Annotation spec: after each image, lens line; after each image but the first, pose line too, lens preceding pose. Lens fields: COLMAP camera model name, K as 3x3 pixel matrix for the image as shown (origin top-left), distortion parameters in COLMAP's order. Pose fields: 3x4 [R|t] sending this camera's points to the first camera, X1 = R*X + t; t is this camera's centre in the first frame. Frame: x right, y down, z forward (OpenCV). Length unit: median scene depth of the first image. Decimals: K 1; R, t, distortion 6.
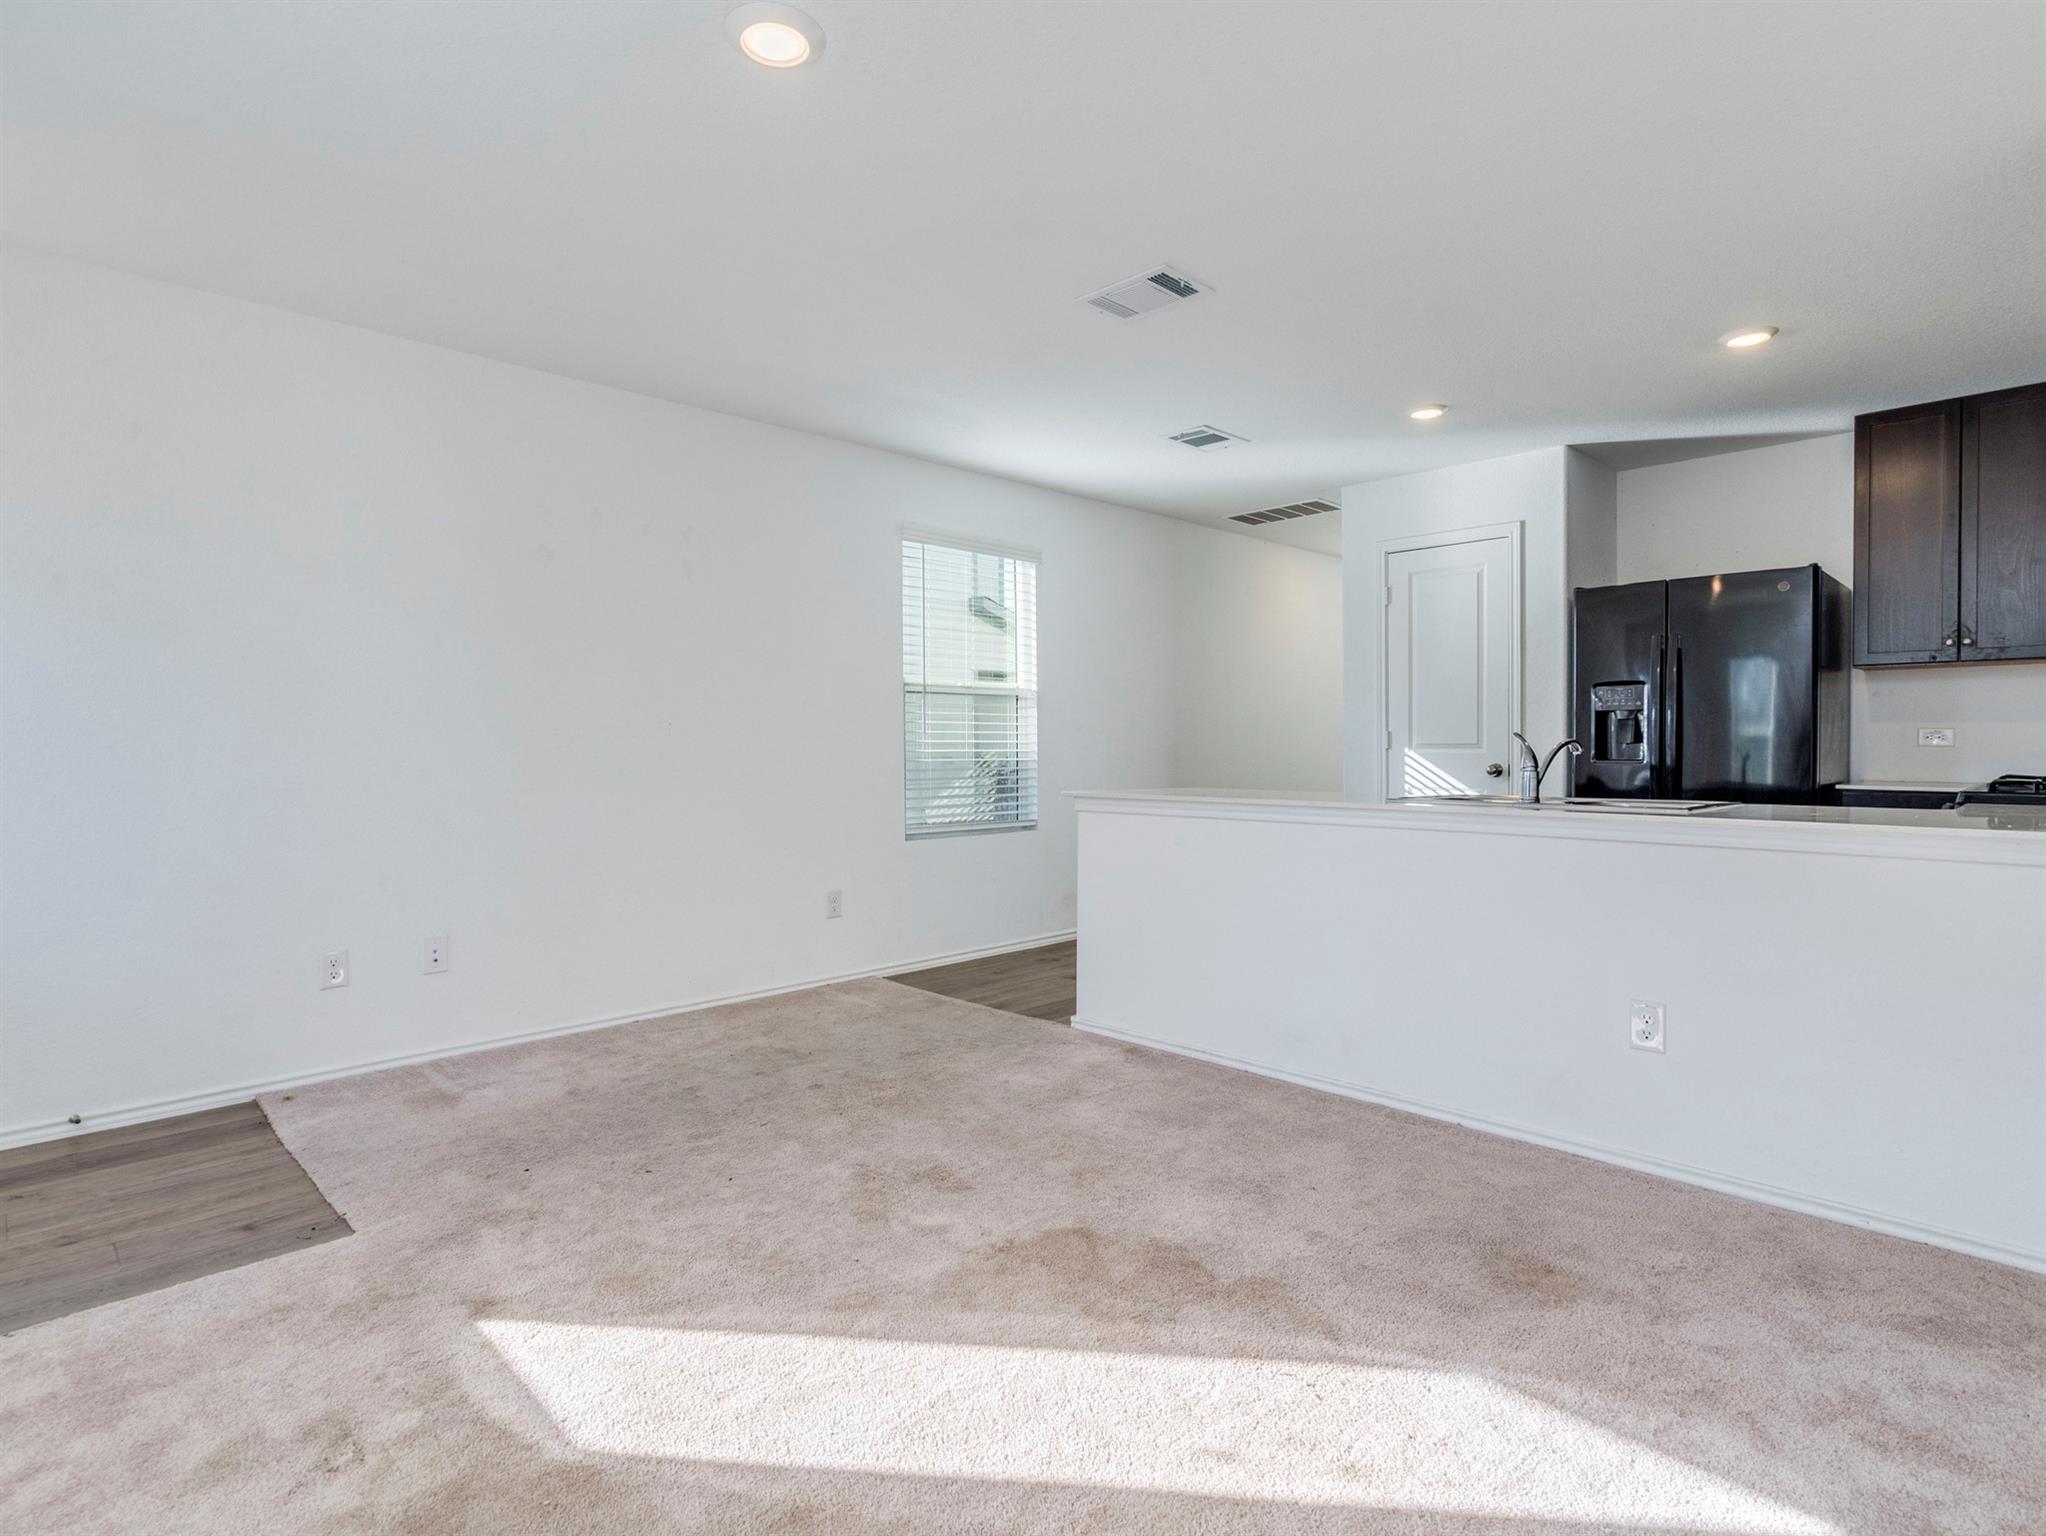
lens RADIAL K [[1027.0, 0, 980.8], [0, 1027.0, 771.0], [0, 0, 1]] dist [0.000062, -0.000086]
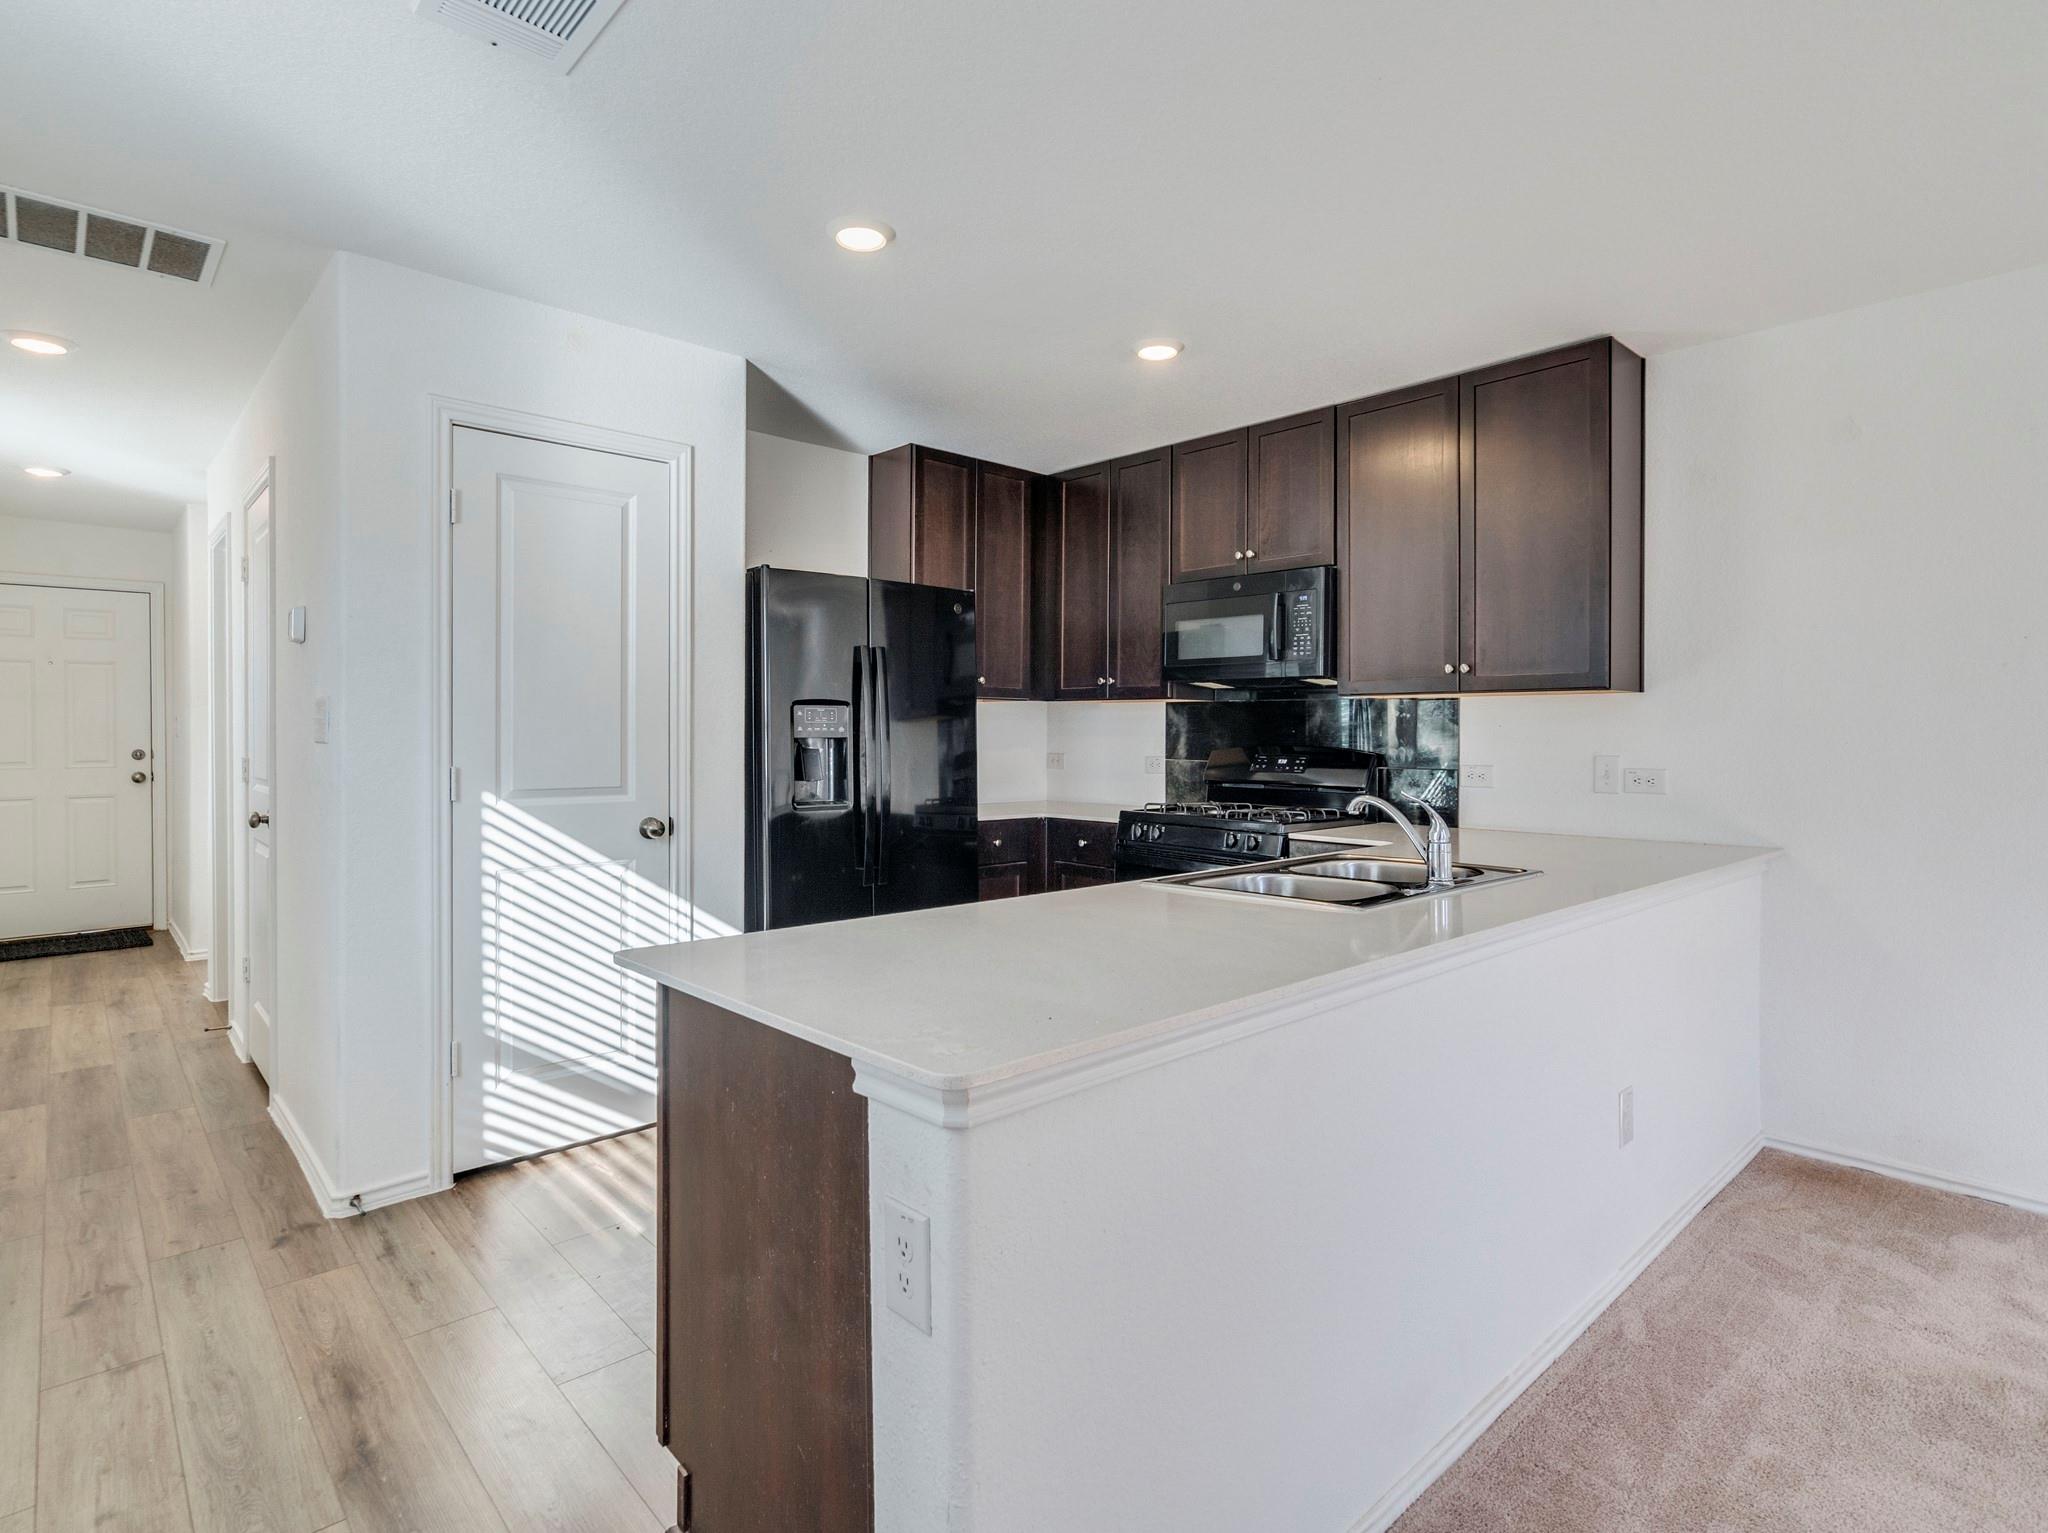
lens RADIAL K [[1045.2, 0, 1013.0], [0, 1045.2, 754.6], [0, 0, 1]] dist [-0.003604, 0.000571]
pose [[0.020943, -0.010193, 0.999729, -0.181444], [0.017323, 0.999802, 0.009830, -0.060204], [-0.999631, 0.017112, 0.021115, 0.982896]]
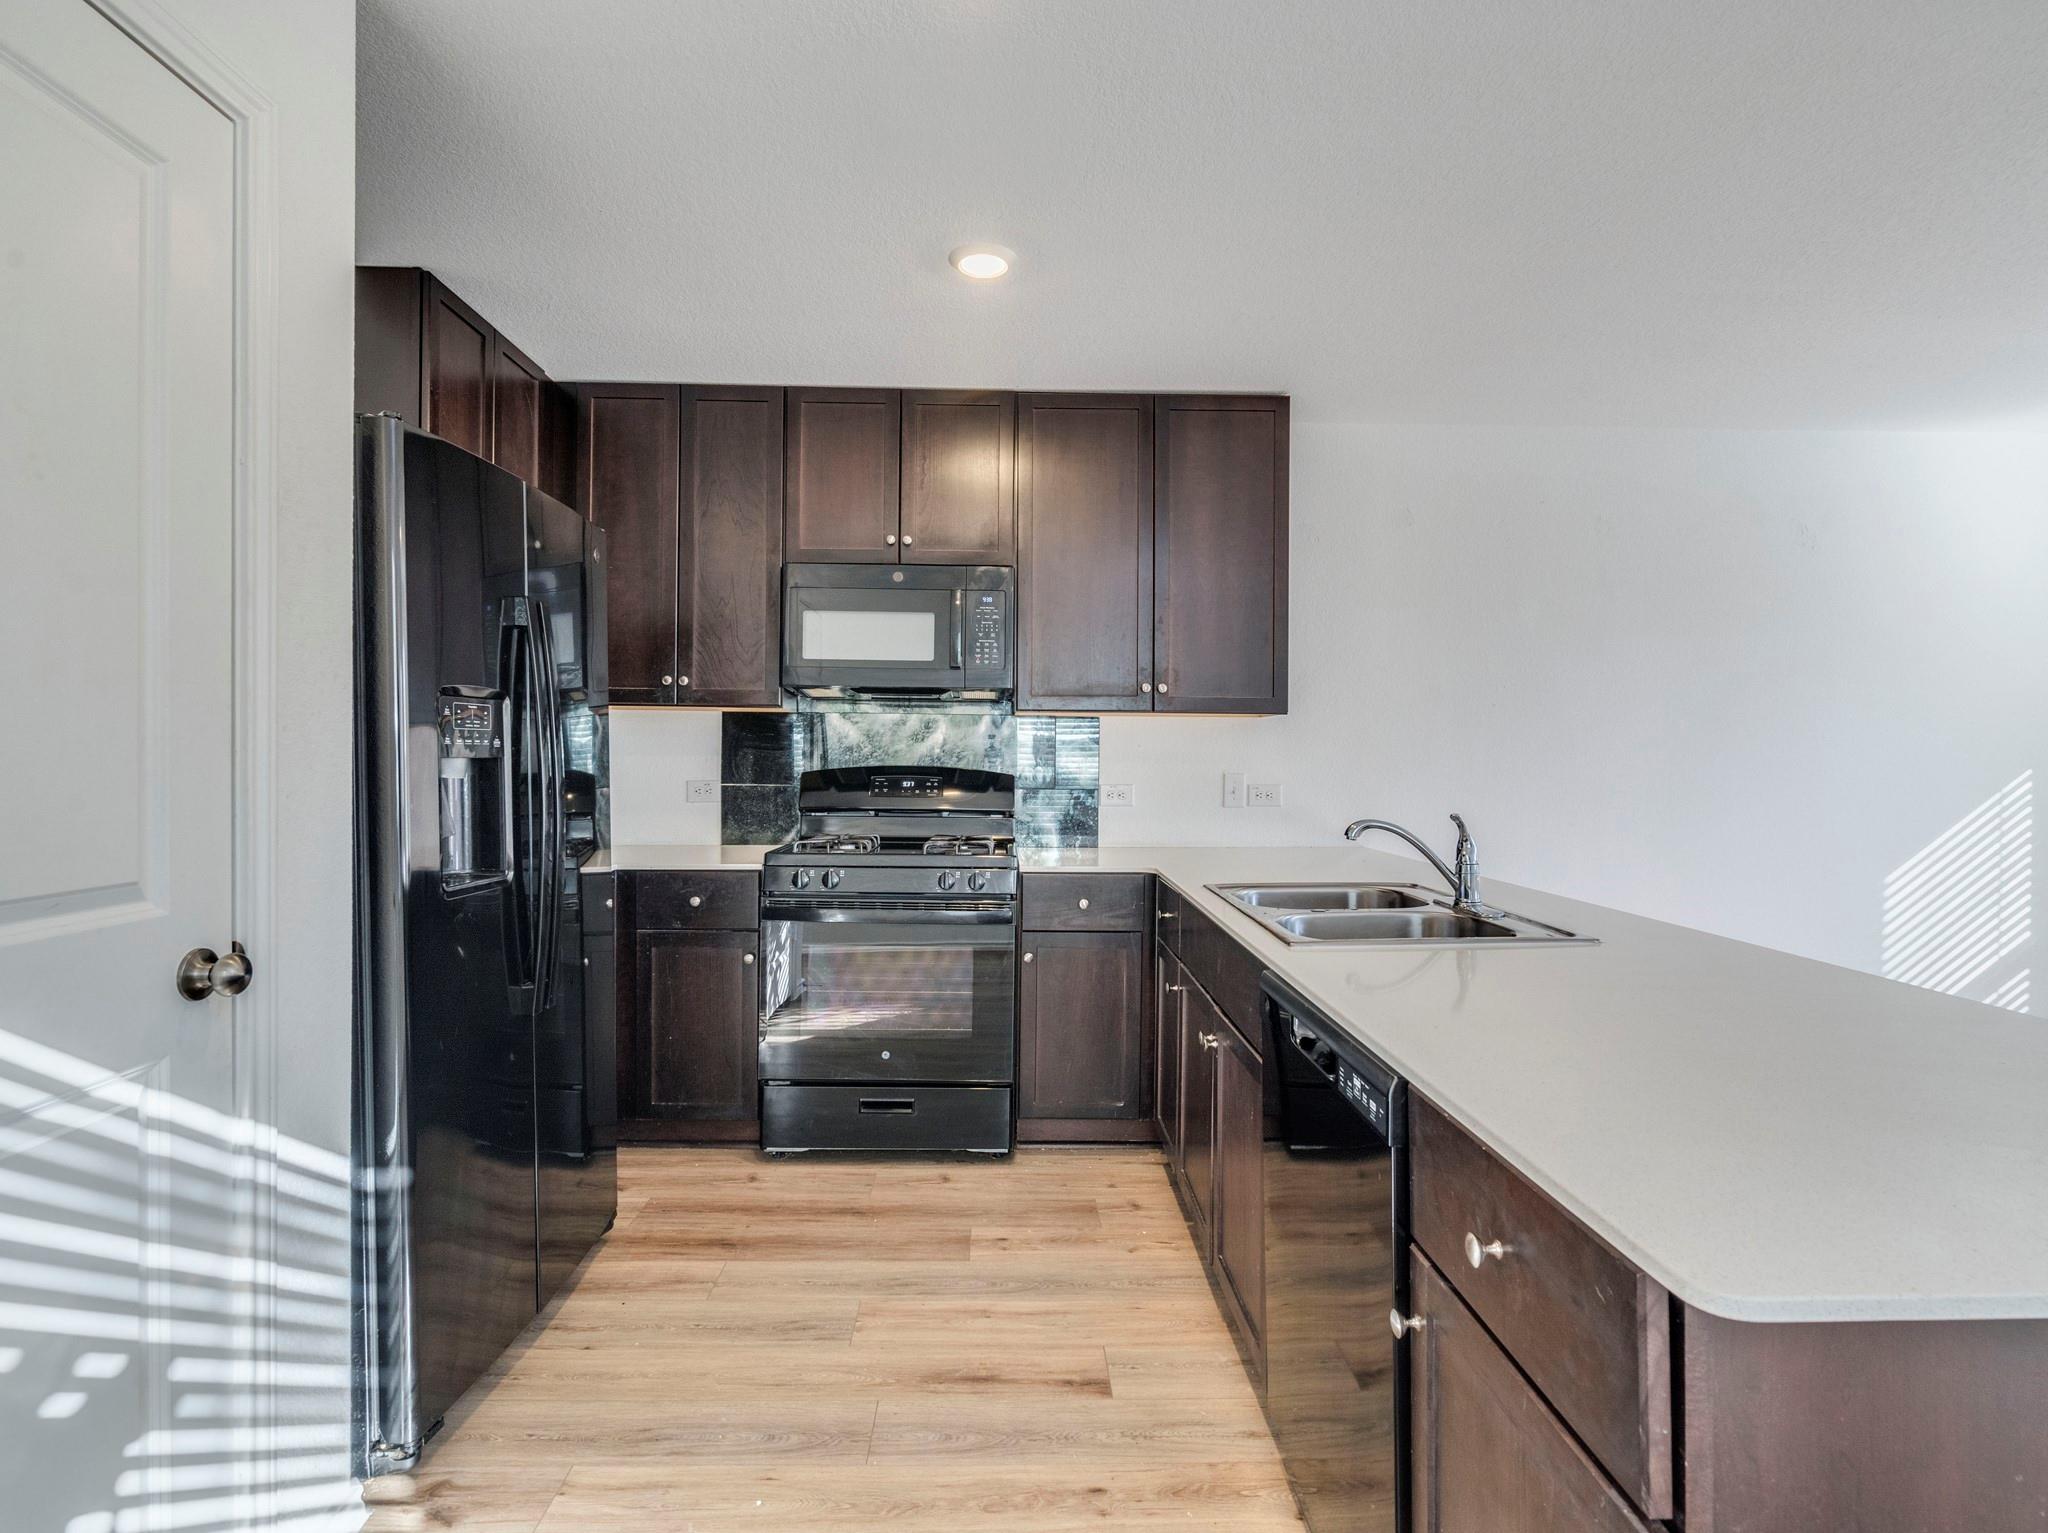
lens RADIAL K [[1045.2, 0, 1013.0], [0, 1045.2, 754.6], [0, 0, 1]] dist [-0.003604, 0.000571]
pose [[-0.740779, 0.004626, 0.671733, 0.205328], [0.014564, 0.999852, 0.009175, -0.071328], [-0.671591, 0.016579, -0.740737, 1.362436]]
